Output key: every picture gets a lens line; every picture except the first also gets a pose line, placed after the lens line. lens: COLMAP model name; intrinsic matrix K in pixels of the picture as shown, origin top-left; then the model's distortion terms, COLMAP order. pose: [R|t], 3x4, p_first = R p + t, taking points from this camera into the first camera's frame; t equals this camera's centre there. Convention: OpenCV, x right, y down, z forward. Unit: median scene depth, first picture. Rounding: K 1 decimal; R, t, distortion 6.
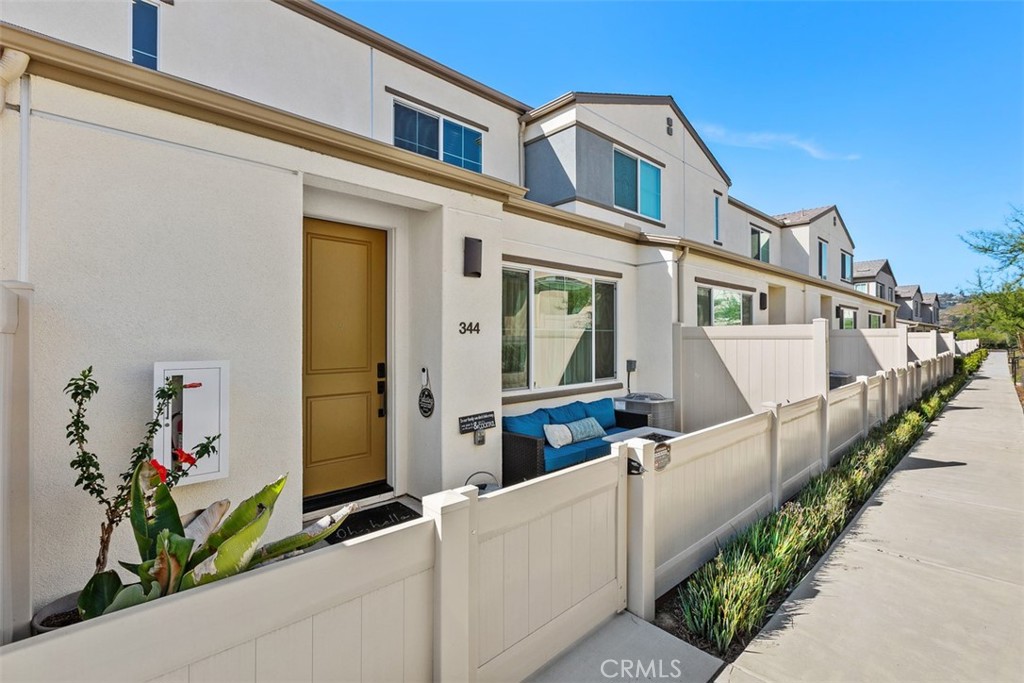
lens RADIAL K [[445.5, 0, 517.2], [0, 445.5, 337.5], [0, 0, 1]] dist [0.001158, 0.000348]
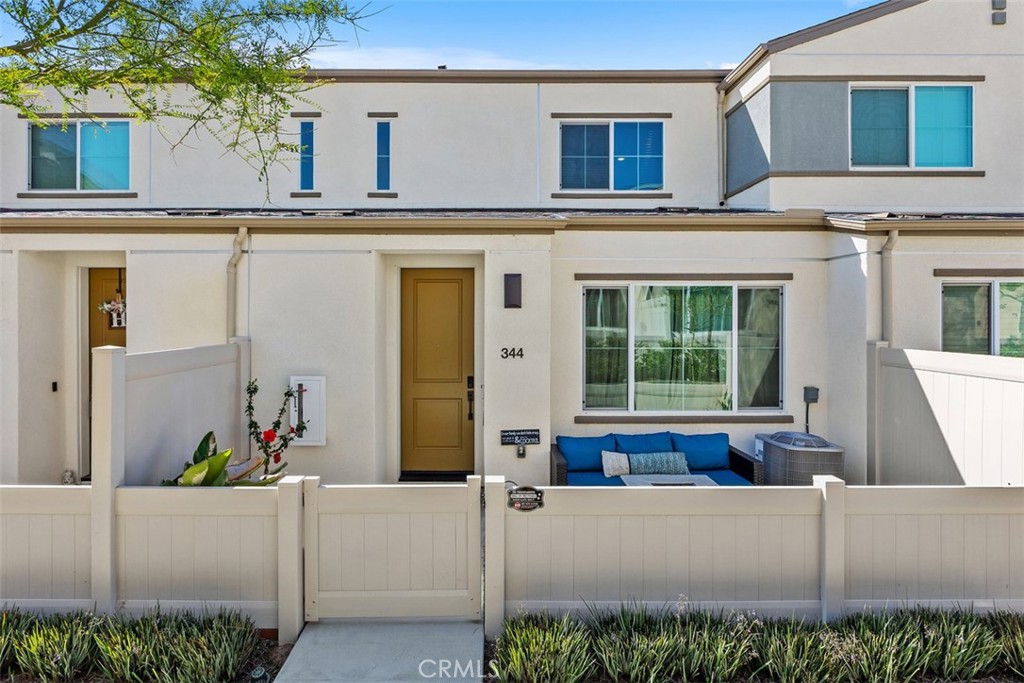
lens RADIAL K [[485.2, 0, 497.7], [0, 485.2, 322.5], [0, 0, 1]] dist [-0.005450, 0.002539]
pose [[0.733763, 0.005040, -0.679387, 0.571376], [0.000742, 0.999966, 0.008220, -0.088527], [0.679405, -0.006536, 0.733734, 0.056871]]
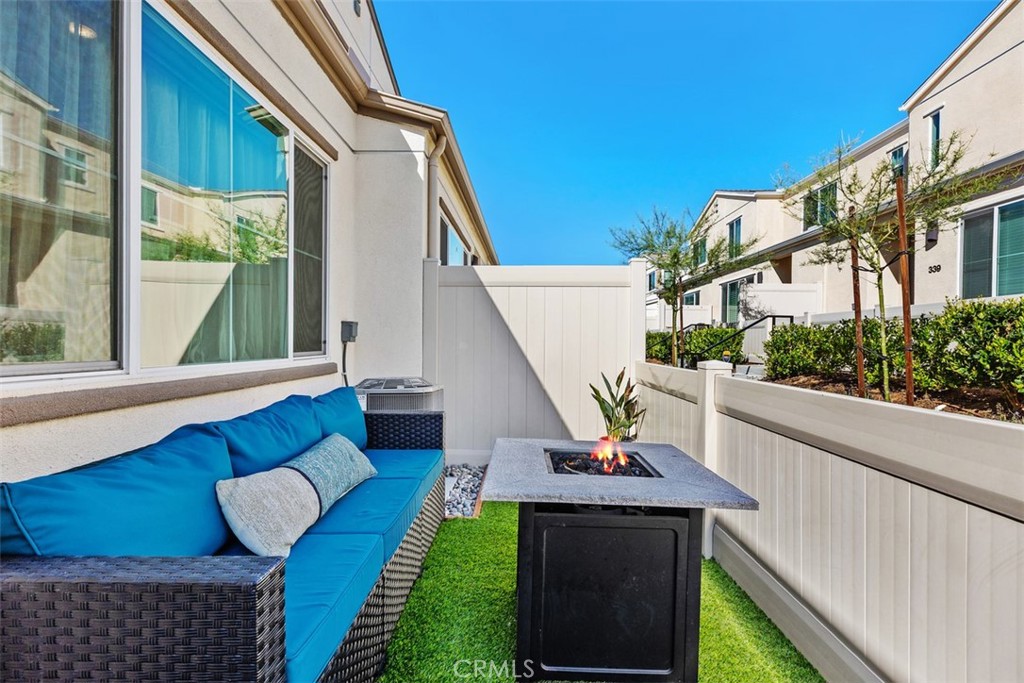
lens RADIAL K [[485.2, 0, 516.9], [0, 485.2, 344.3], [0, 0, 1]] dist [-0.005450, 0.002539]
pose [[0.699901, 0.004377, 0.714226, -0.026463], [-0.010395, 0.999938, 0.004060, 0.100768], [-0.714164, -0.010266, 0.699903, 0.605781]]
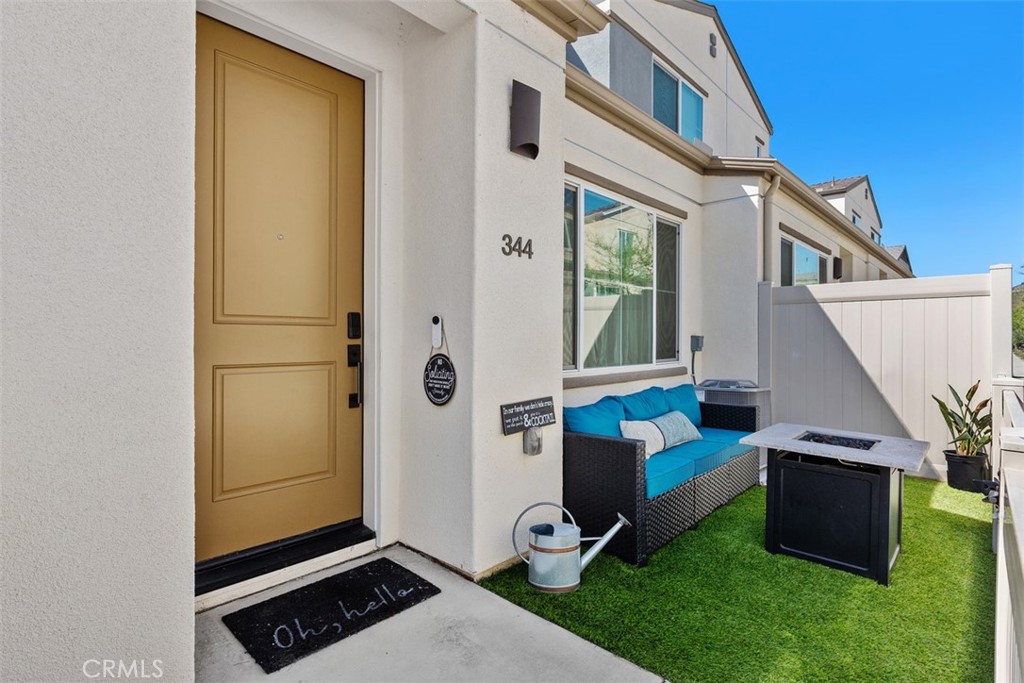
lens RADIAL K [[501.6, 0, 516.6], [0, 501.6, 340.3], [0, 0, 1]] dist [-0.003941, 0.000071]
pose [[0.997053, 0.005327, 0.076531, -0.126536], [-0.005778, 0.999967, 0.005673, 0.075551], [-0.076498, -0.006099, 0.997051, 0.299639]]
